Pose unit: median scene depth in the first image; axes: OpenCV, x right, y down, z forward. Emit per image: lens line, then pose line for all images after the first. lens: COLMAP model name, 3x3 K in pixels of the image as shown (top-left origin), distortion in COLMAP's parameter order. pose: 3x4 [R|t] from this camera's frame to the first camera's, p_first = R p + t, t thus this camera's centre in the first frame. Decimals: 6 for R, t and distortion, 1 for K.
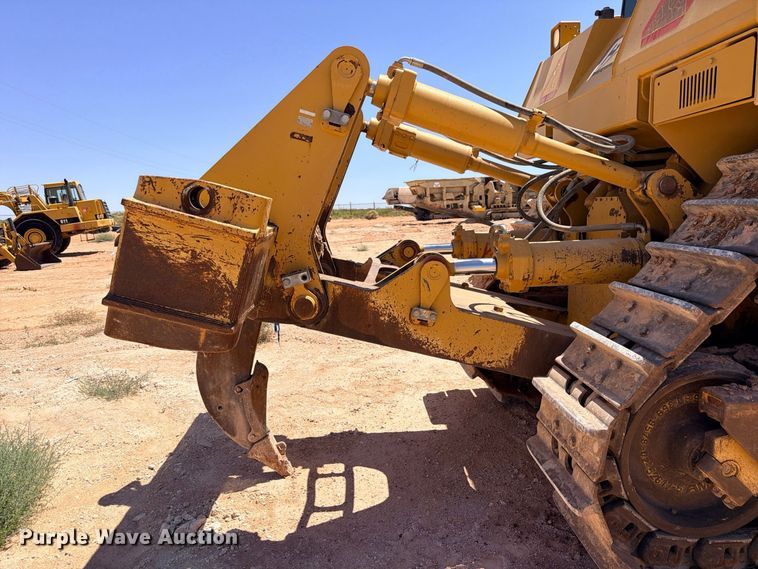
lens RADIAL K [[533.0, 0, 374.4], [0, 533.0, 290.9], [0, 0, 1]] dist [0.095029, -0.146085]
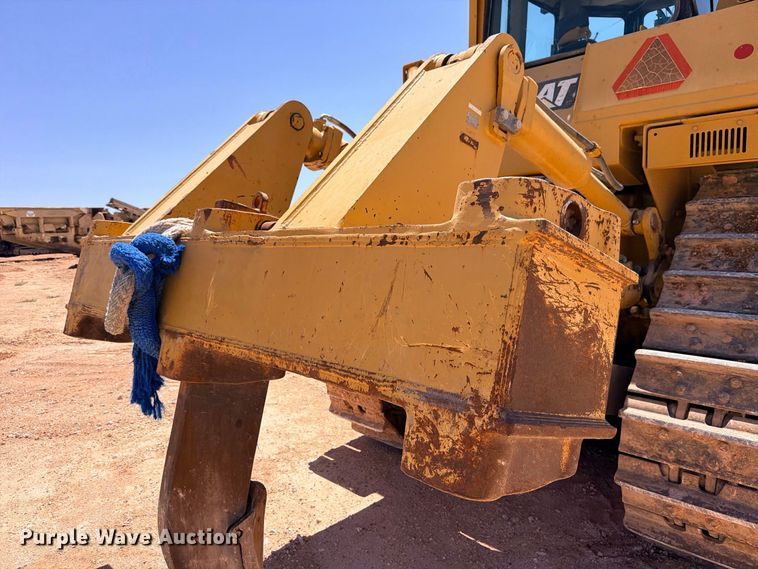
lens RADIAL K [[533.0, 0, 374.4], [0, 533.0, 290.9], [0, 0, 1]] dist [0.095029, -0.146085]
pose [[0.749597, -0.058380, 0.659315, -0.423985], [0.100243, 0.994626, -0.025898, -0.048458], [-0.654260, 0.085505, 0.751421, 0.331947]]
